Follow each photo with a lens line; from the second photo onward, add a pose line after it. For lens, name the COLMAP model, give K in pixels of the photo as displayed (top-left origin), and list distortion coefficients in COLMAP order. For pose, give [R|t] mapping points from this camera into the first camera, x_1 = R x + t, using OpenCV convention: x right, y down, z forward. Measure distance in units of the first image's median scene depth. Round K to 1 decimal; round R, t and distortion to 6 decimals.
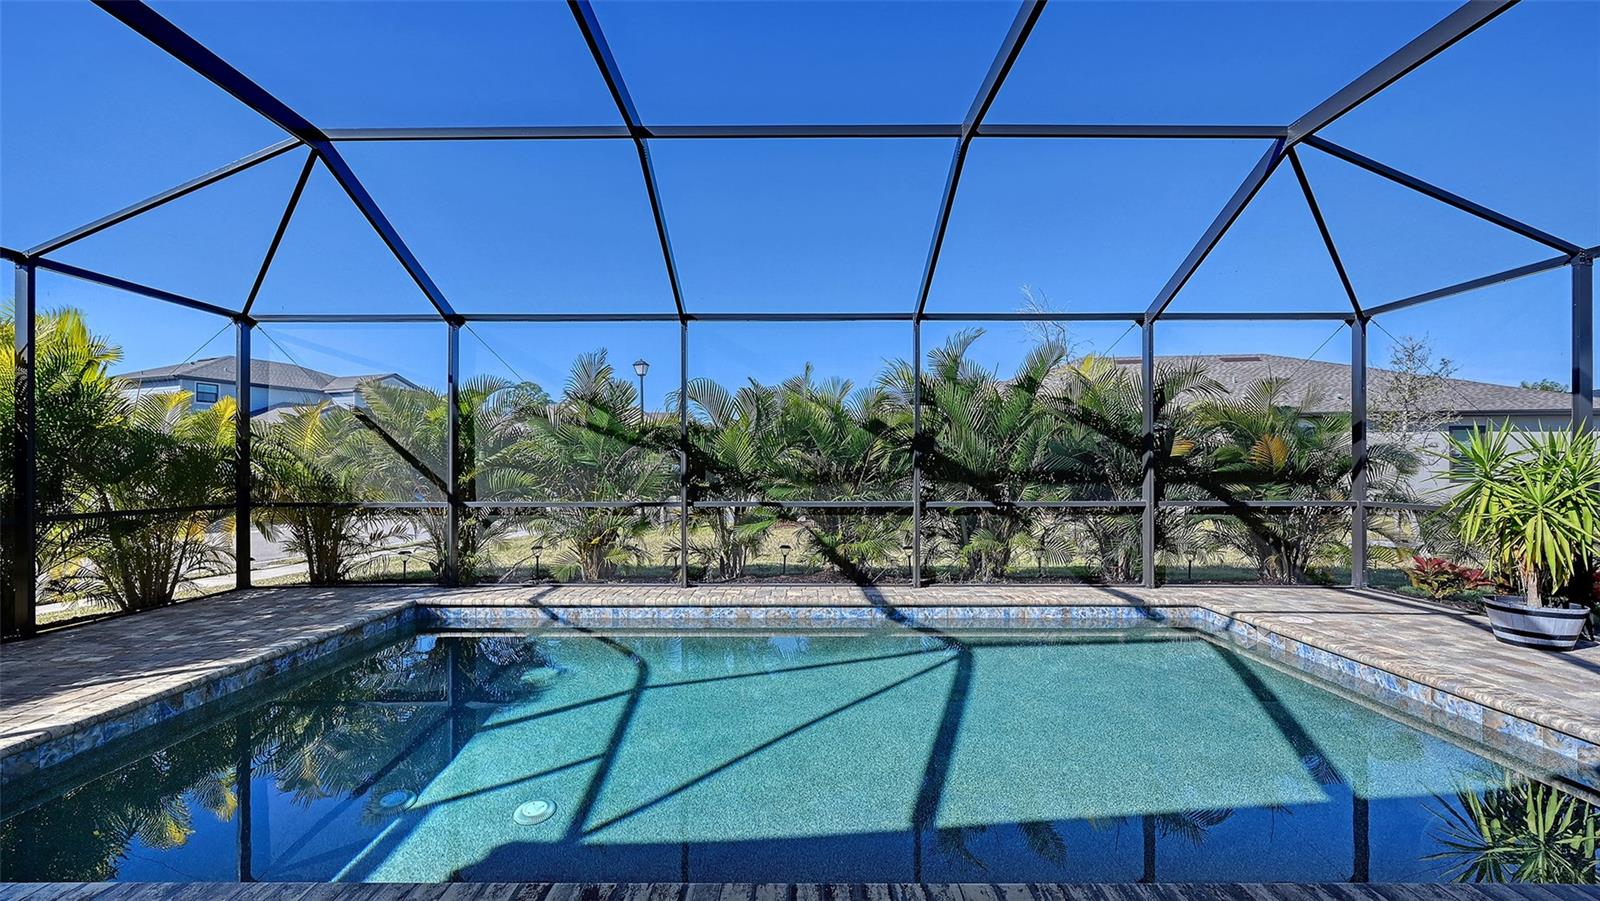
lens RADIAL K [[651.7, 0, 797.8], [0, 651.7, 471.2], [0, 0, 1]] dist [-0.005610, -0.000359]
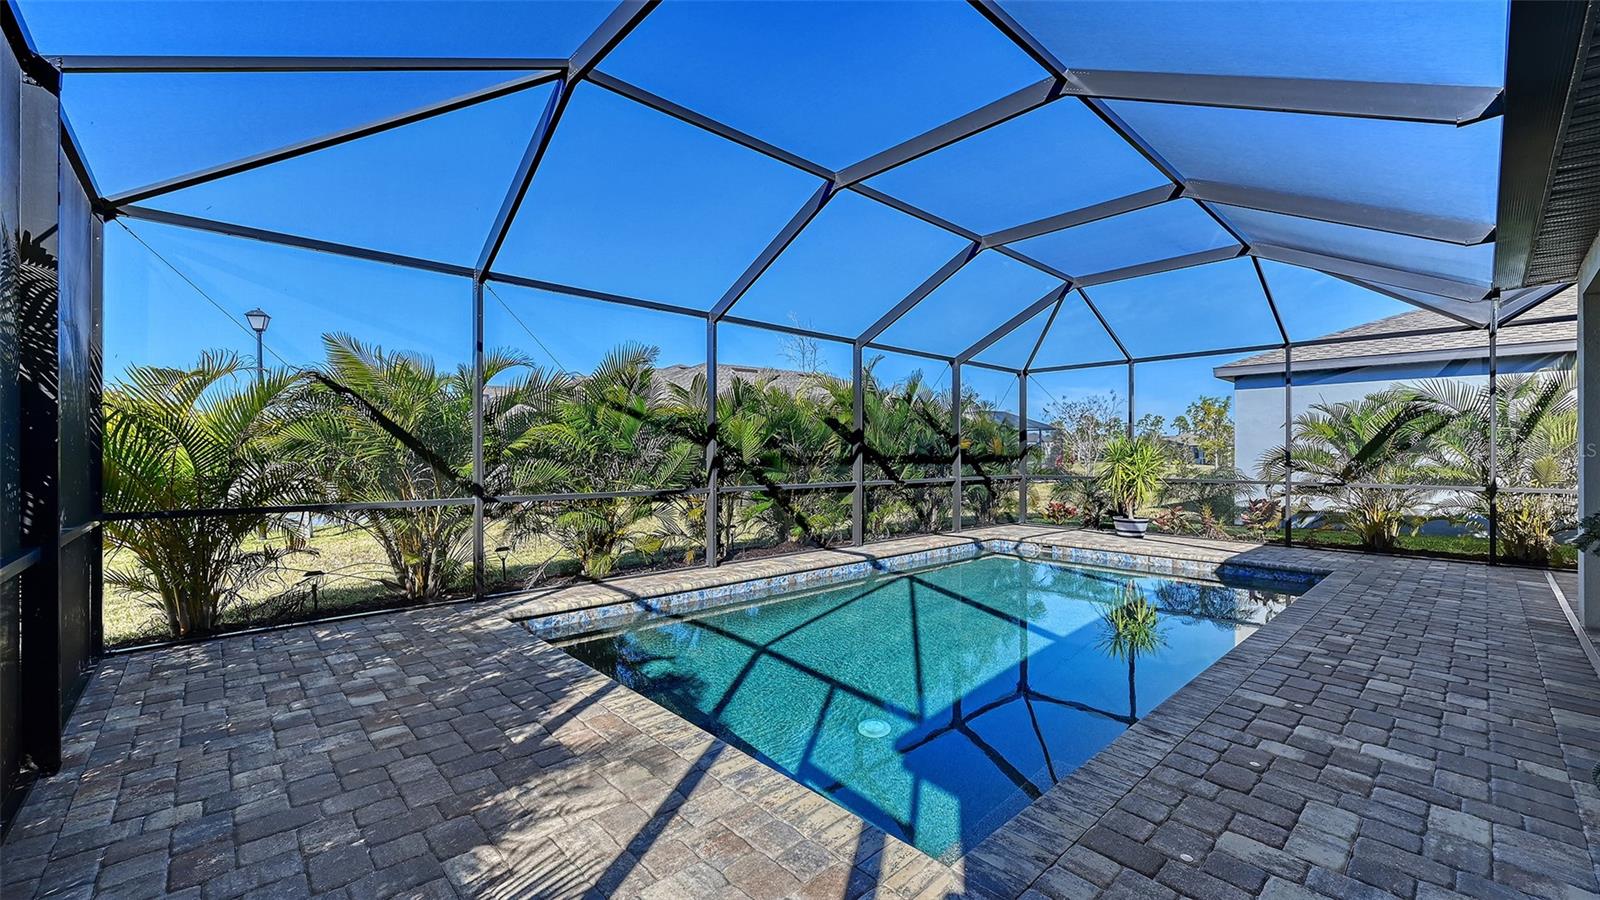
lens RADIAL K [[636.7, 0, 820.4], [0, 636.7, 452.1], [0, 0, 1]] dist [-0.000380, 0.000044]
pose [[0.720181, 0.005434, 0.693765, -0.769834], [0.003783, 0.999924, -0.011759, 0.001574], [-0.693776, 0.011094, 0.720105, 0.119082]]
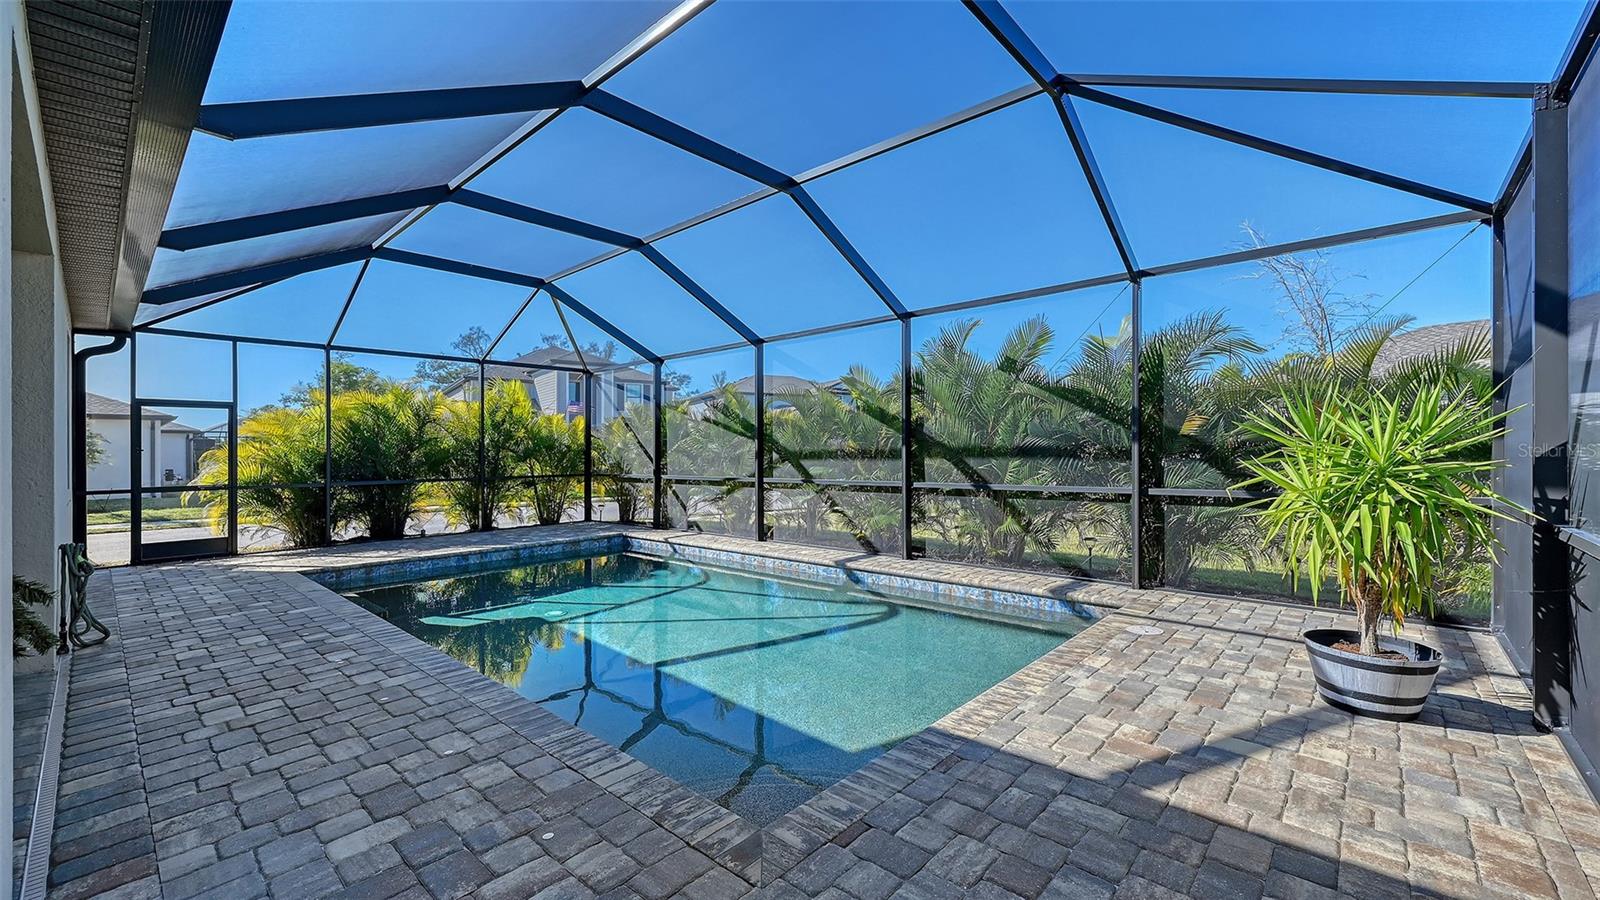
lens RADIAL K [[646.2, 0, 800.0], [0, 646.2, 450.0], [0, 0, 1]] dist [-0.001221, 0.000022]
pose [[0.738725, -0.009481, -0.673940, 0.790877], [0.004063, 0.999946, -0.009613, 0.002042], [0.673994, 0.004363, 0.738724, 0.064928]]
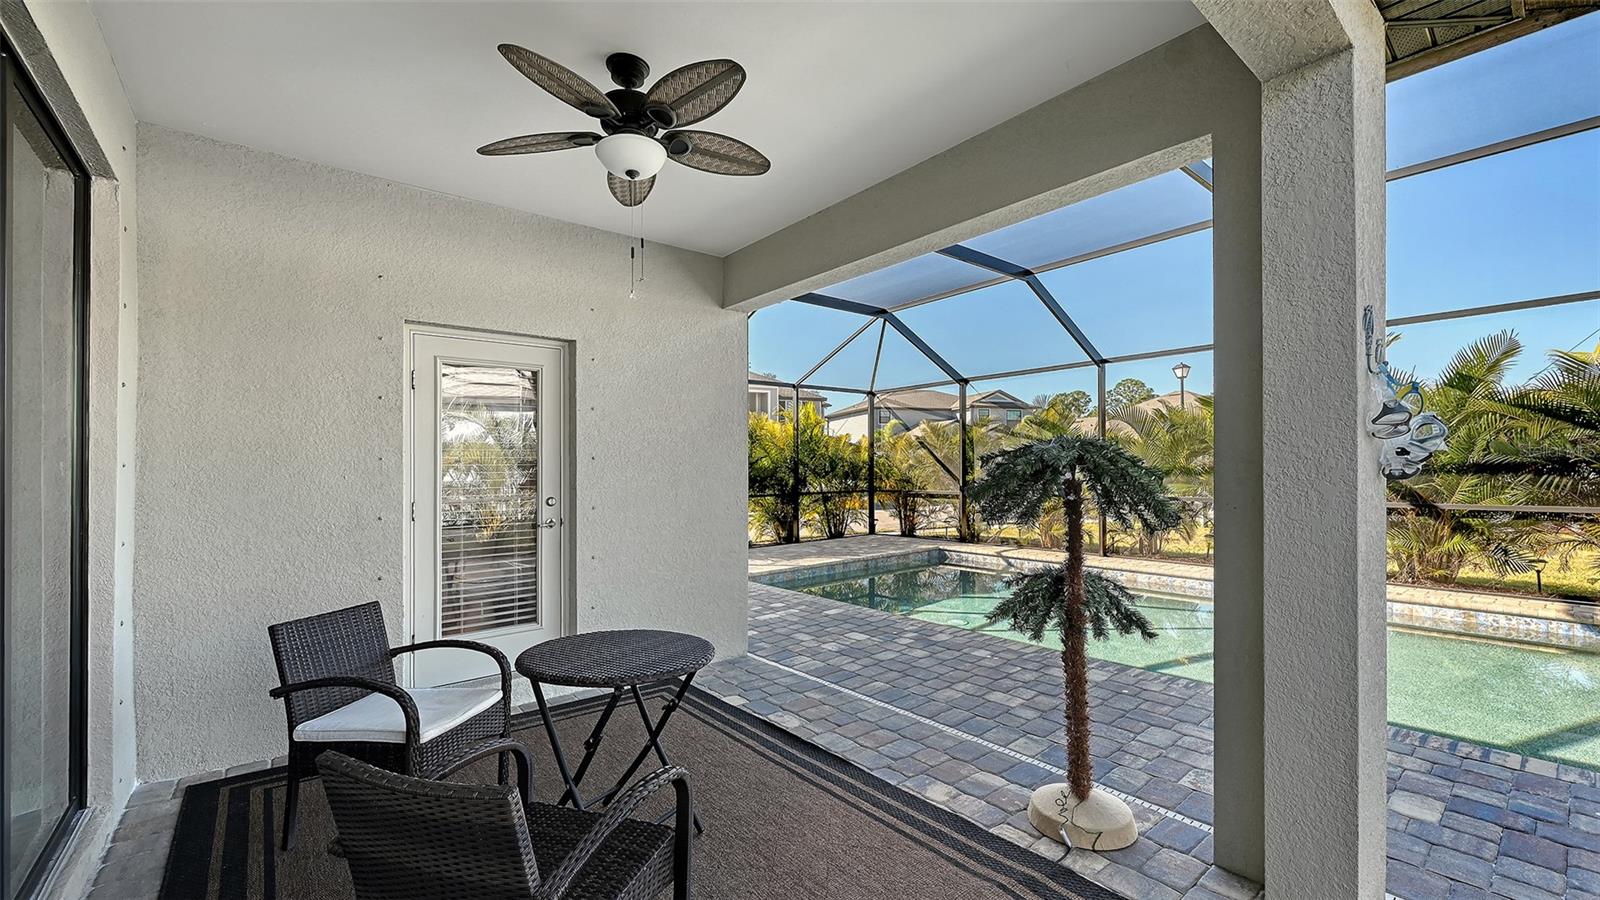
lens RADIAL K [[647.4, 0, 798.8], [0, 647.4, 463.3], [0, 0, 1]] dist [-0.001678, -0.000001]
pose [[0.632227, -0.011696, -0.774695, 0.482699], [0.006477, 0.999931, -0.009811, -0.010779], [0.774757, 0.001186, 0.632259, -0.367760]]
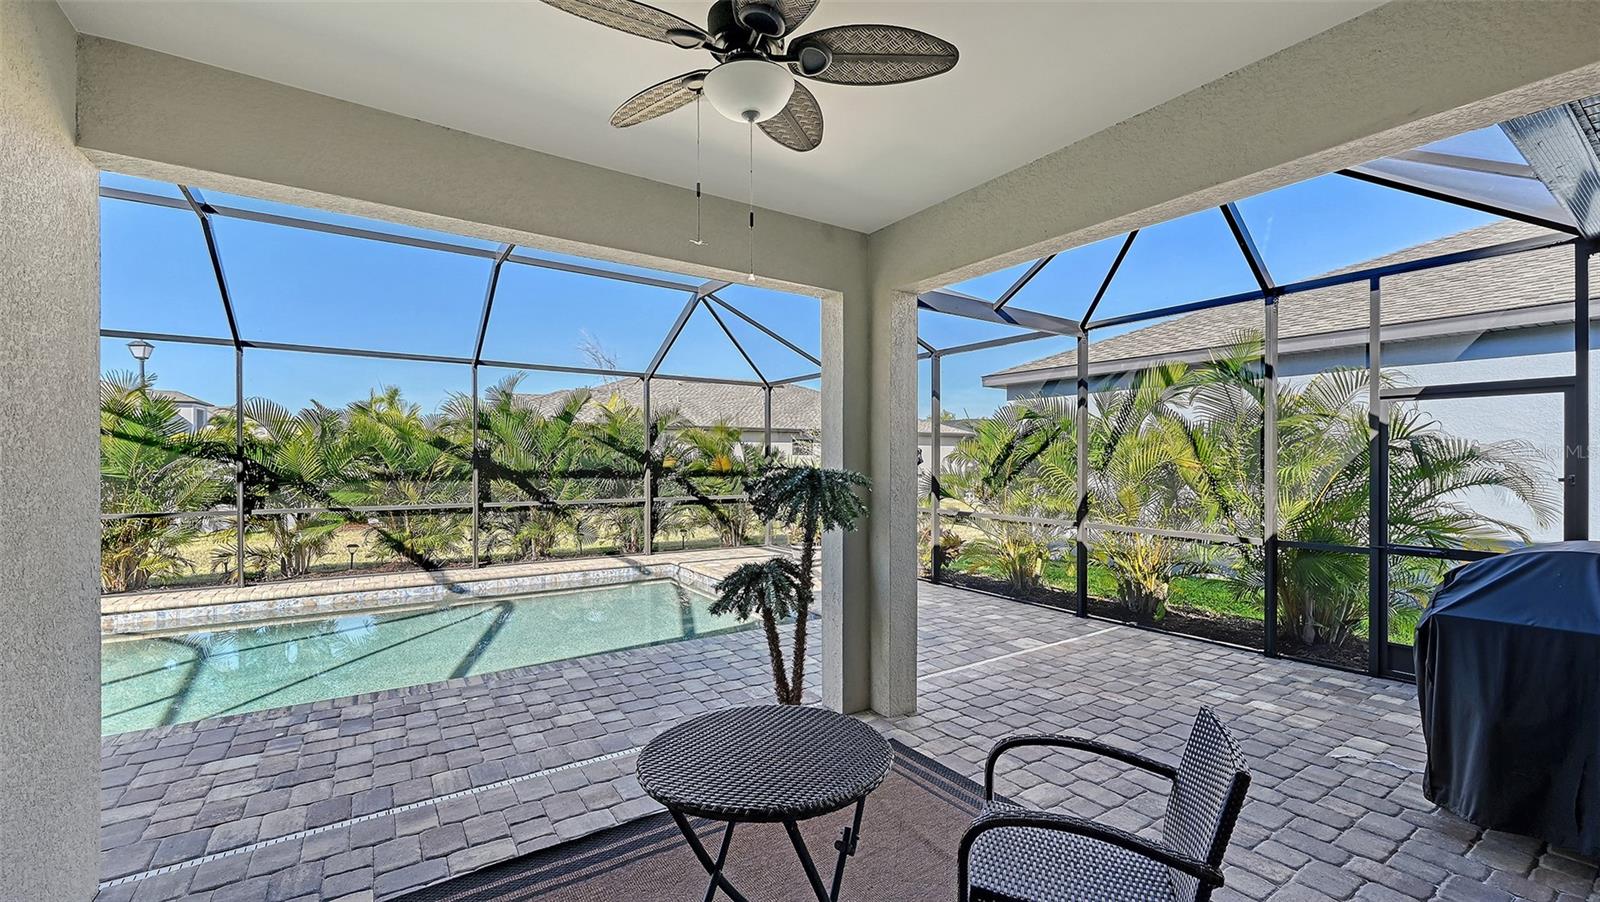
lens RADIAL K [[643.4, 0, 811.9], [0, 643.4, 469.2], [0, 0, 1]] dist [-0.001730, 0.000162]
pose [[0.825063, -0.003595, 0.565030, 0.010249], [0.000294, 0.999982, 0.005932, -0.029295], [-0.565041, -0.004728, 0.825049, -0.449541]]
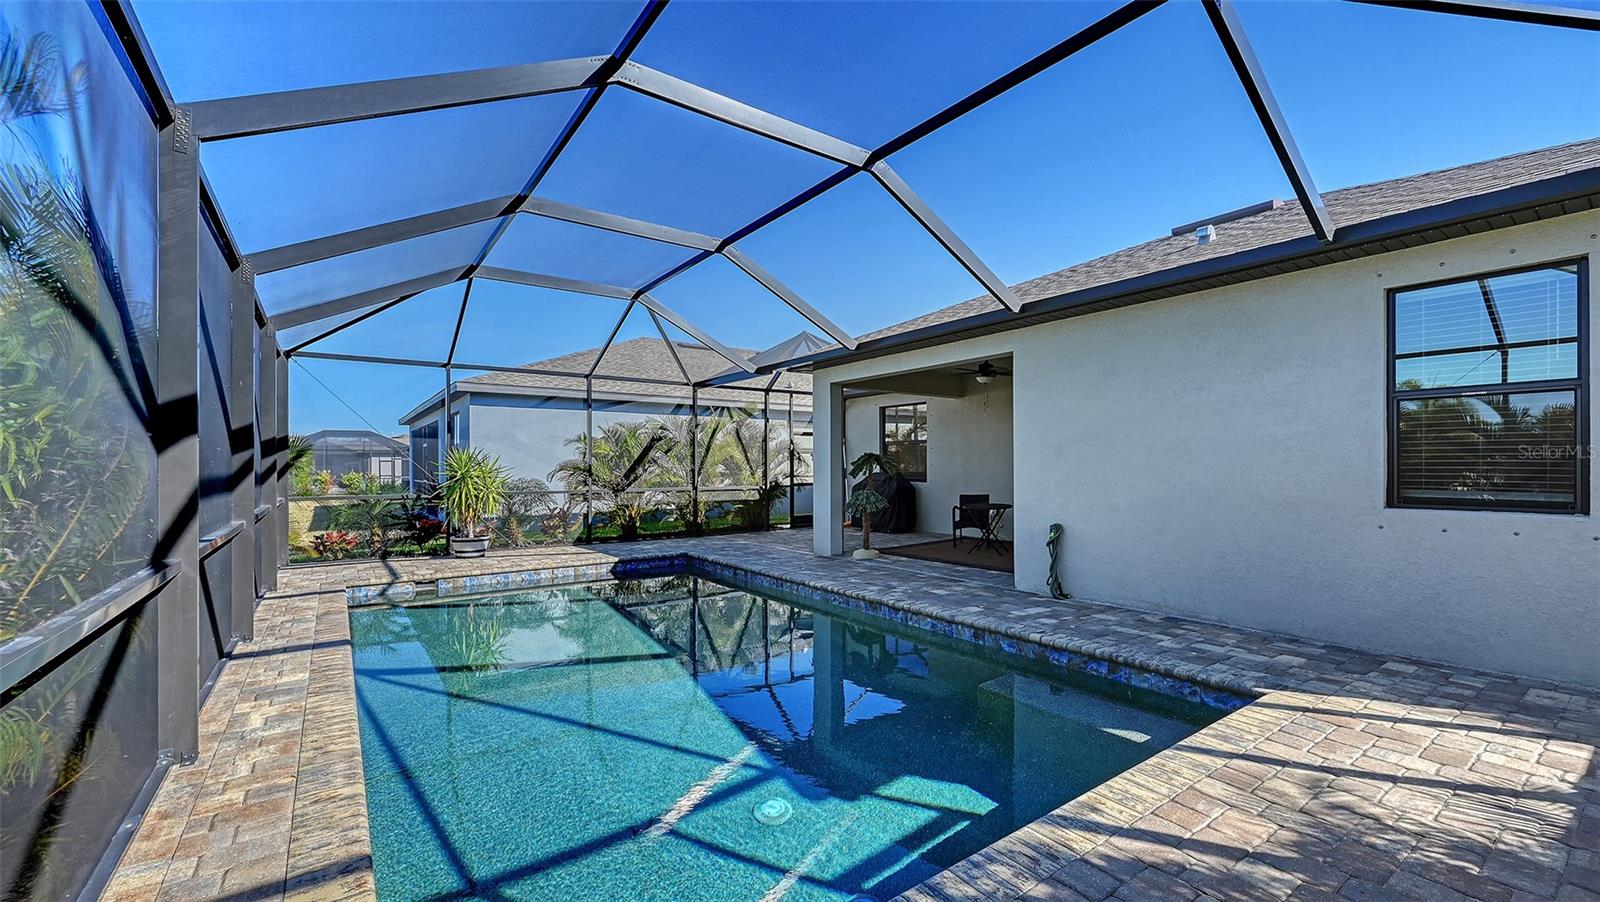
lens RADIAL K [[632.7, 0, 785.6], [0, 632.7, 473.9], [0, 0, 1]] dist [-0.001002, -0.000016]
pose [[-0.572385, -0.005521, 0.819966, -0.725466], [0.014045, 0.999765, 0.016537, -0.008631], [-0.819864, 0.020982, -0.572173, 0.908637]]
